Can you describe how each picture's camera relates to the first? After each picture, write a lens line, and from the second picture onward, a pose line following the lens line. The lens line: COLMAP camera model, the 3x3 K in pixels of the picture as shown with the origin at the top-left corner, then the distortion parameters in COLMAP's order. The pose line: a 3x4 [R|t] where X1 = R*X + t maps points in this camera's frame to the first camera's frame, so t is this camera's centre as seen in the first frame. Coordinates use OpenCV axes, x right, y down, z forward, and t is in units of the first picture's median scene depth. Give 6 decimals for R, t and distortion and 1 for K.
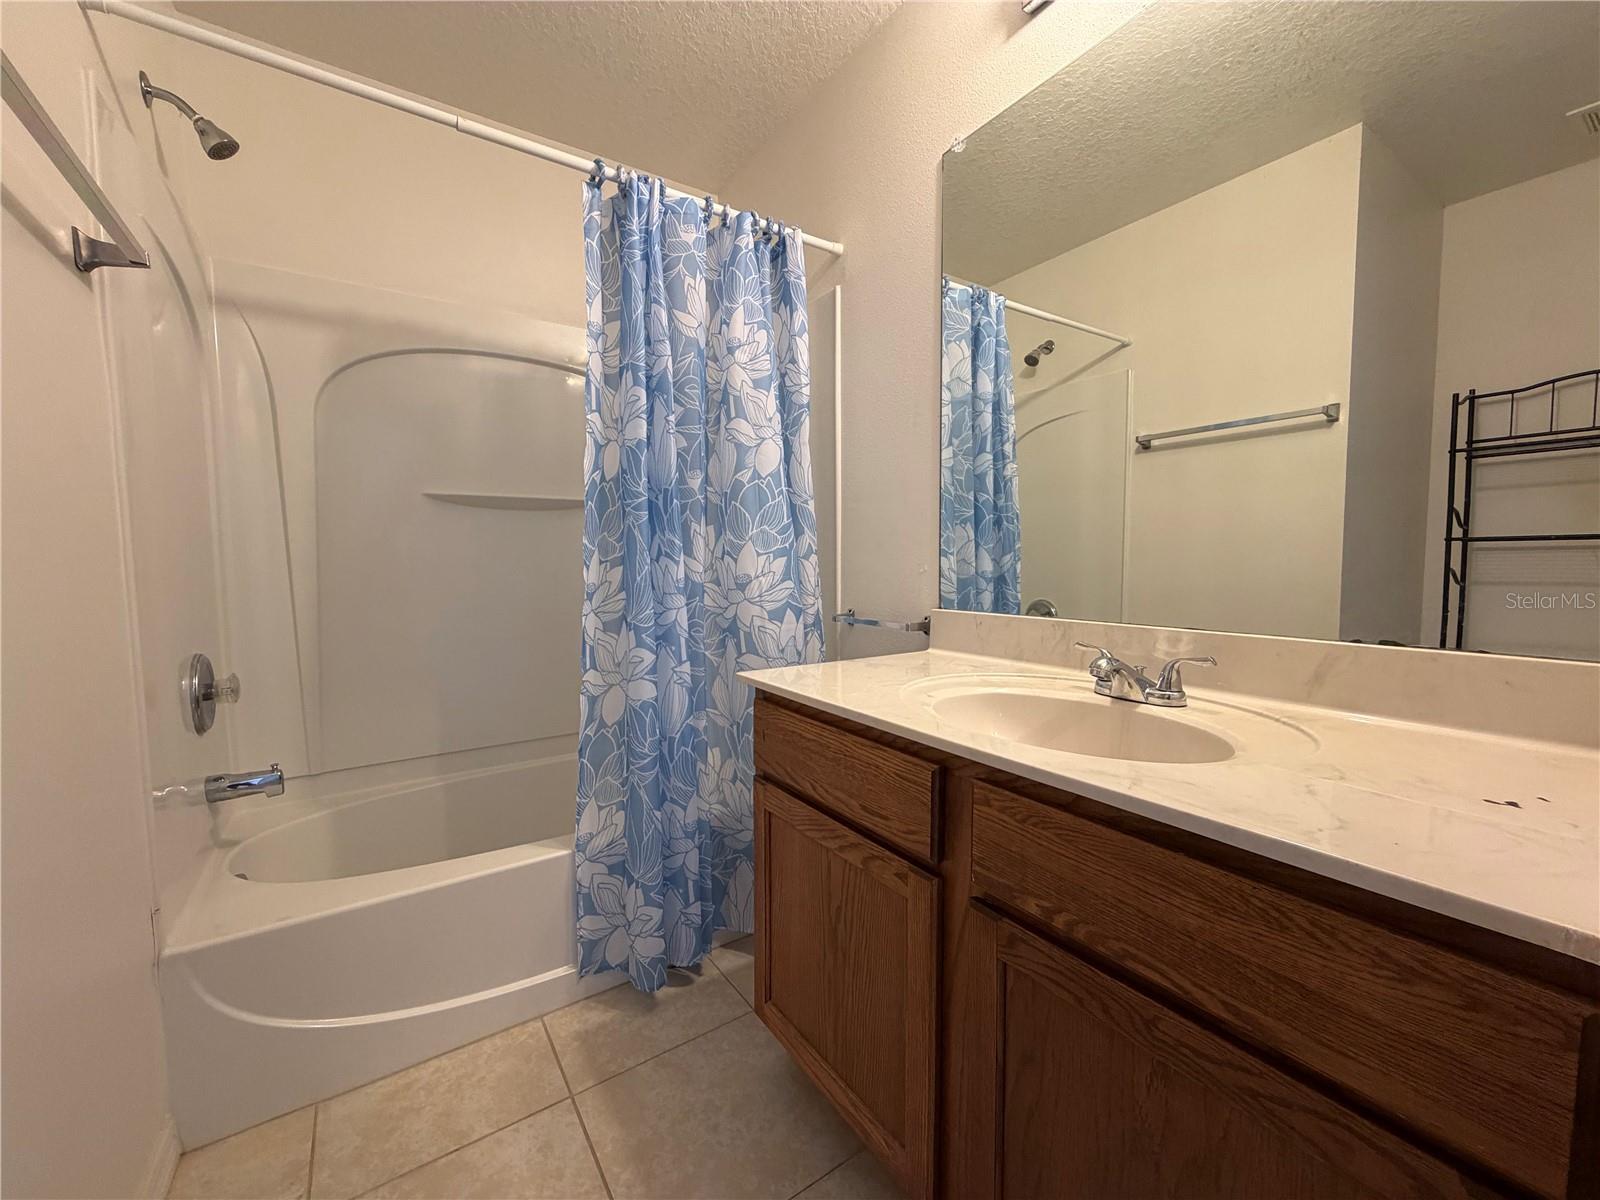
lens RADIAL K [[636.4, 0, 797.3], [0, 636.4, 599.7], [0, 0, 1]] dist [0.001384, -0.000170]
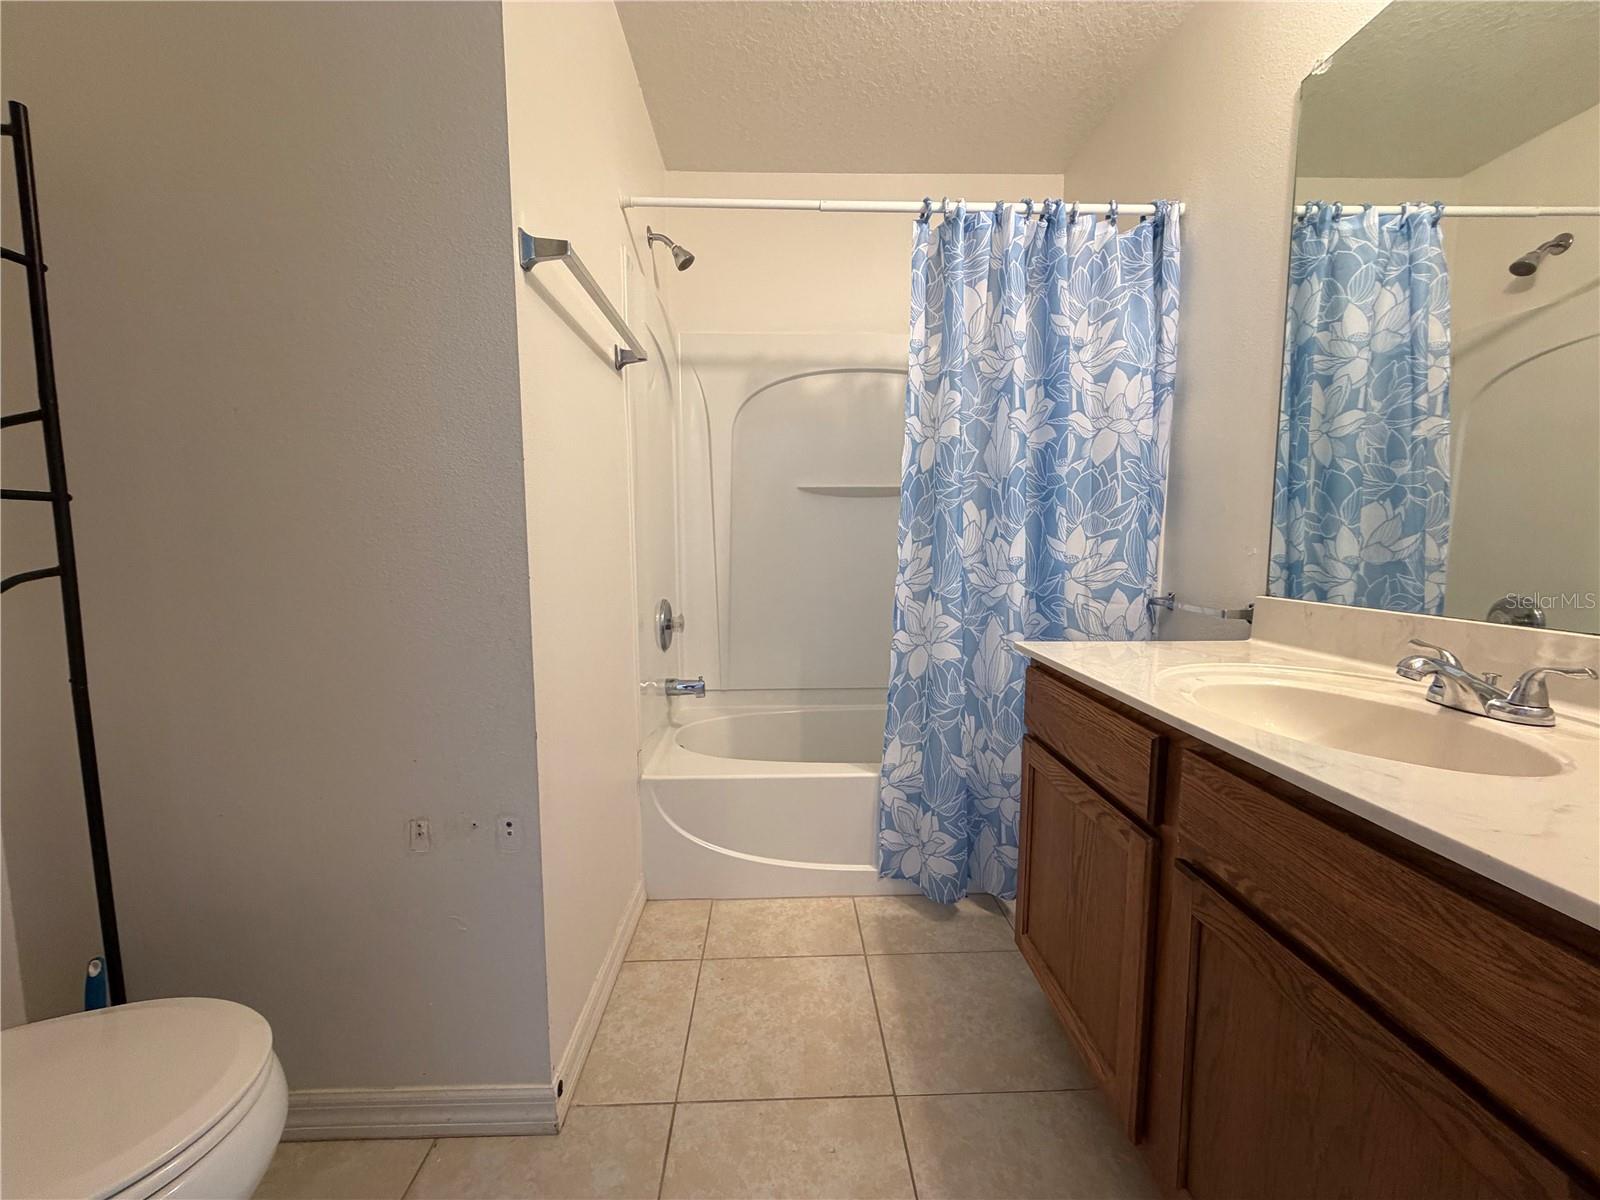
lens RADIAL K [[636.4, 0, 801.6], [0, 636.4, 600.0], [0, 0, 1]] dist [0.001384, -0.000170]
pose [[0.847858, 0.056113, -0.527246, 0.182899], [-0.037986, 0.998257, 0.045156, 0.004901], [0.528861, -0.018258, 0.848512, -0.158311]]
